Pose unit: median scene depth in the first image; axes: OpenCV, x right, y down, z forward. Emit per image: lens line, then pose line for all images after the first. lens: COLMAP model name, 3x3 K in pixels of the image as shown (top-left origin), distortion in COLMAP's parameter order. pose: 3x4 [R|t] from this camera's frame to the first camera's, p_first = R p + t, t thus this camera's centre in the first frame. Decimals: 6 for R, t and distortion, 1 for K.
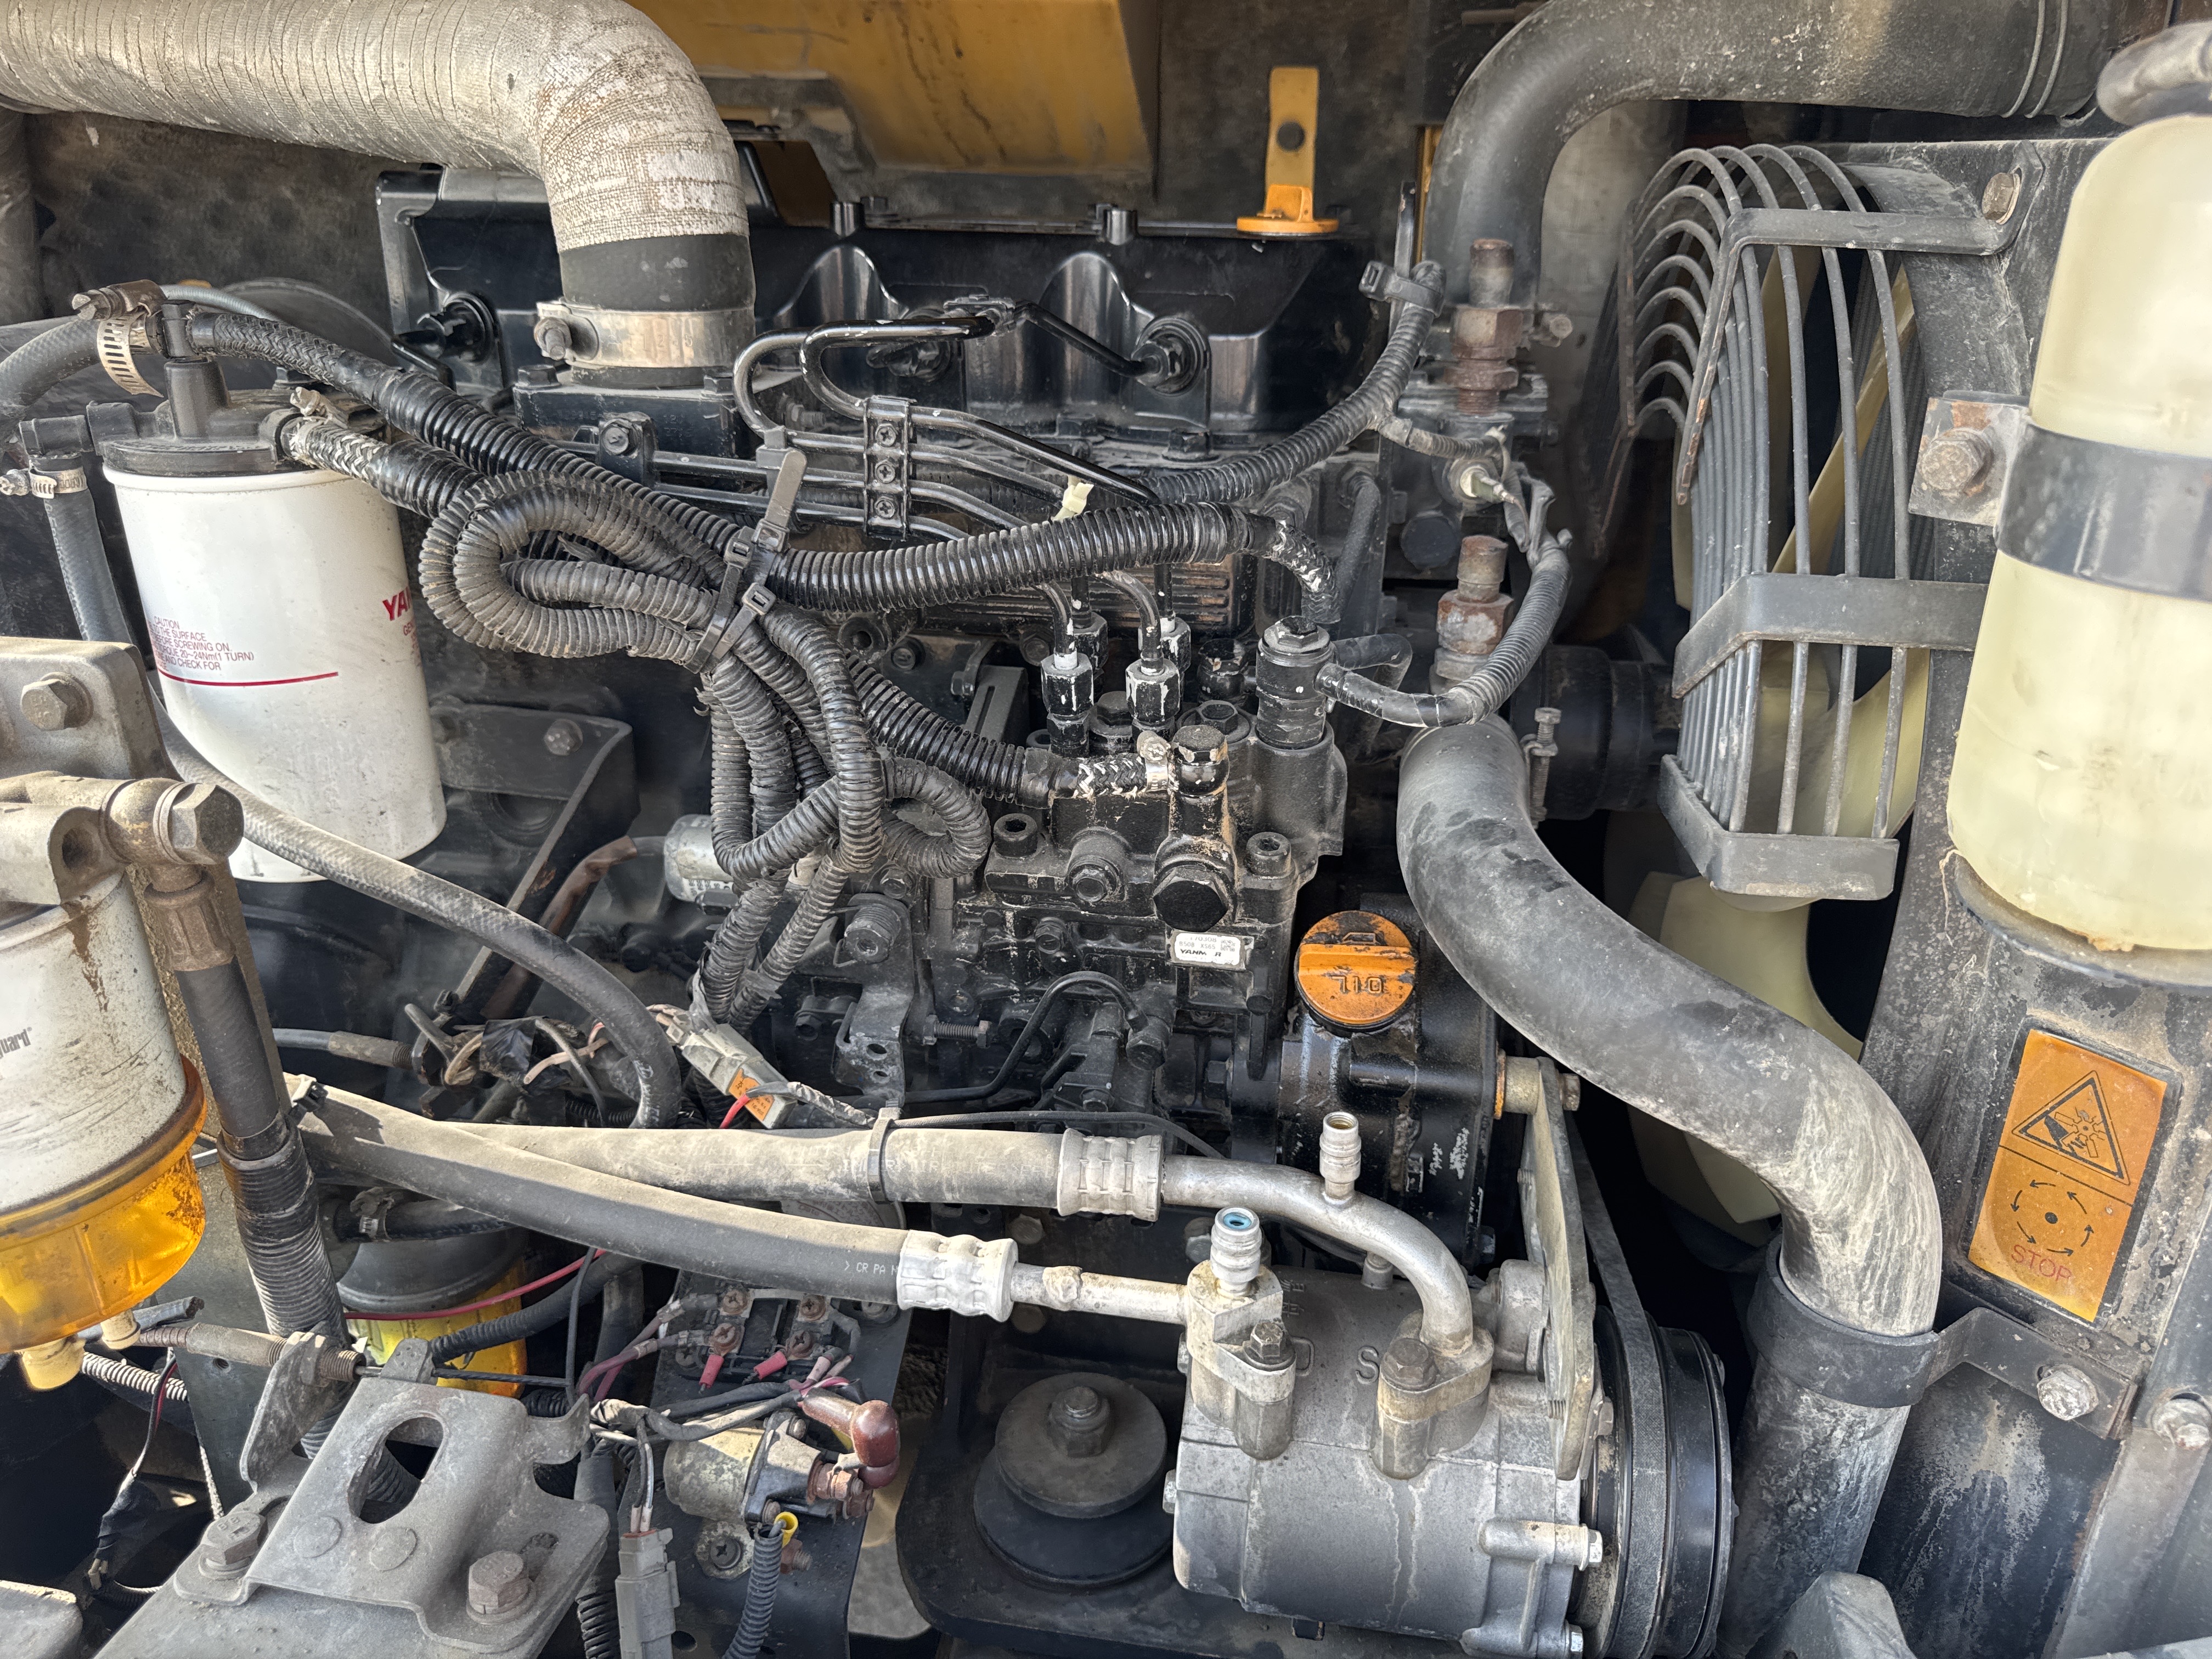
lens RADIAL K [[1607.9, 0, 1115.3], [0, 1607.9, 828.2], [0, 0, 1]] dist [-0.026447, -0.018040]
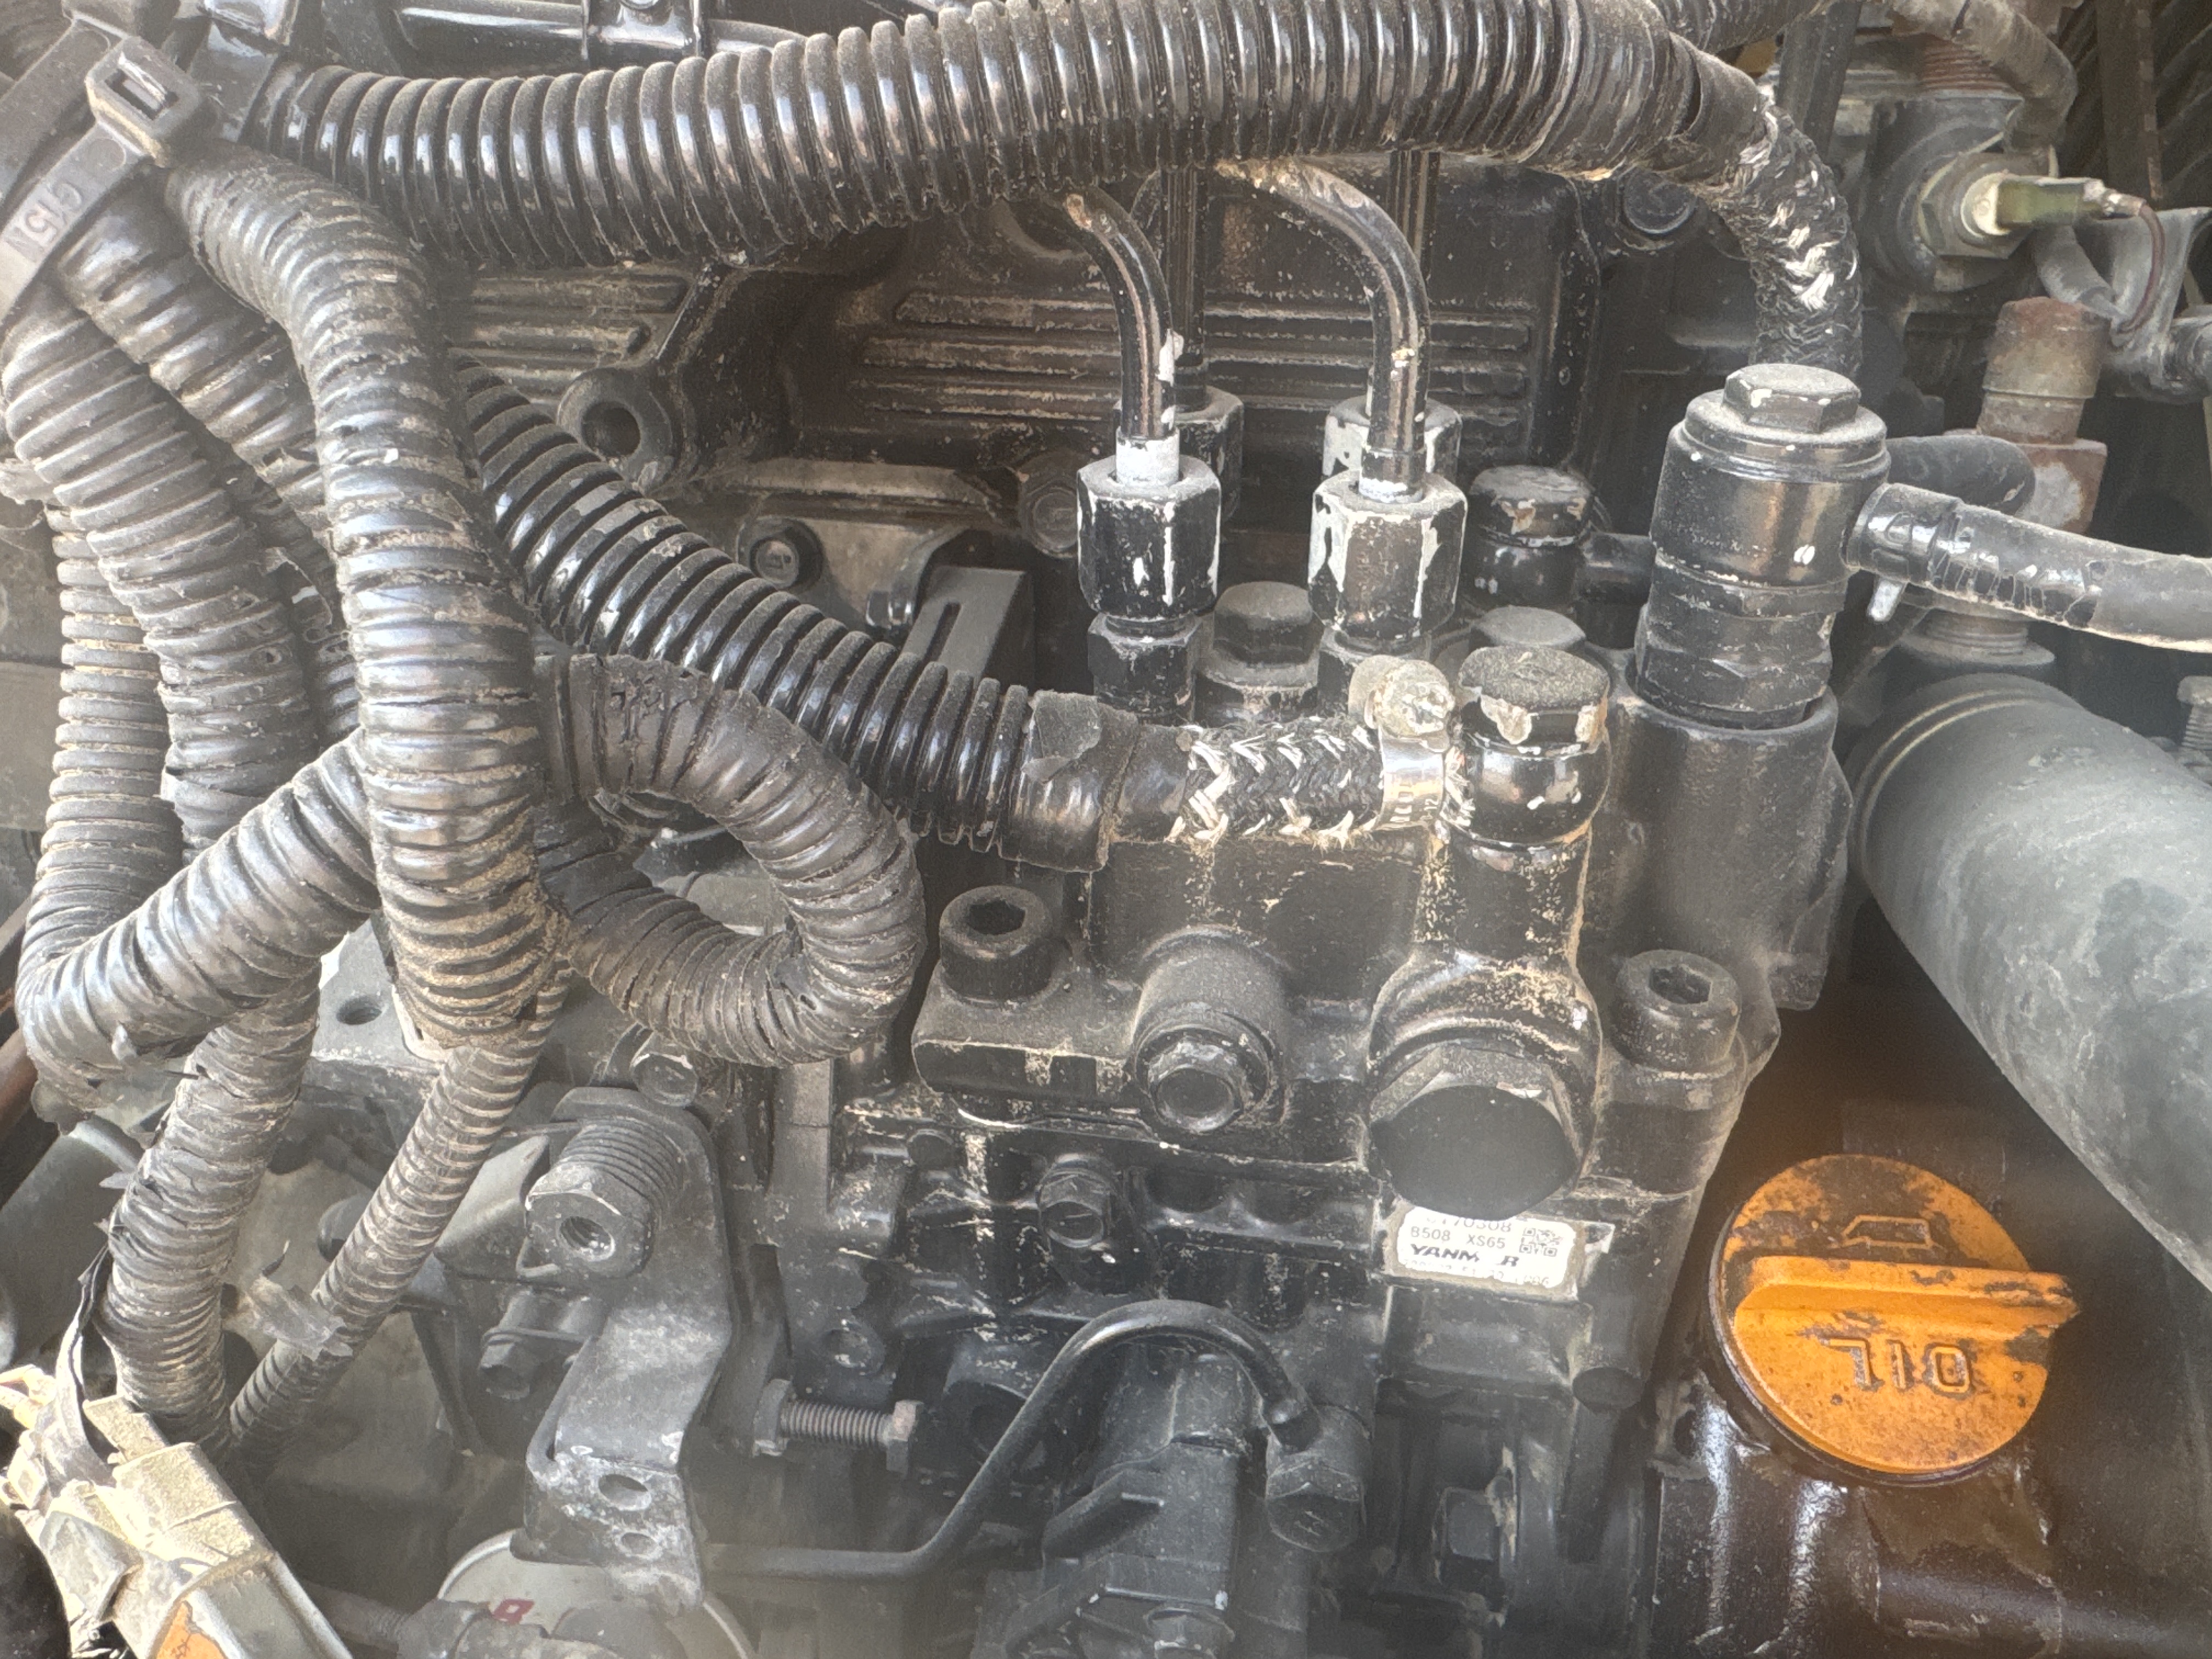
lens RADIAL K [[1607.9, 0, 1100.0], [0, 1607.9, 820.7], [0, 0, 1]] dist [-0.026447, -0.018040]
pose [[0.999717, 0.023768, -0.001100, -0.038199], [-0.023790, 0.997745, -0.062761, -0.001307], [-0.000394, 0.062770, 0.998028, 0.625228]]
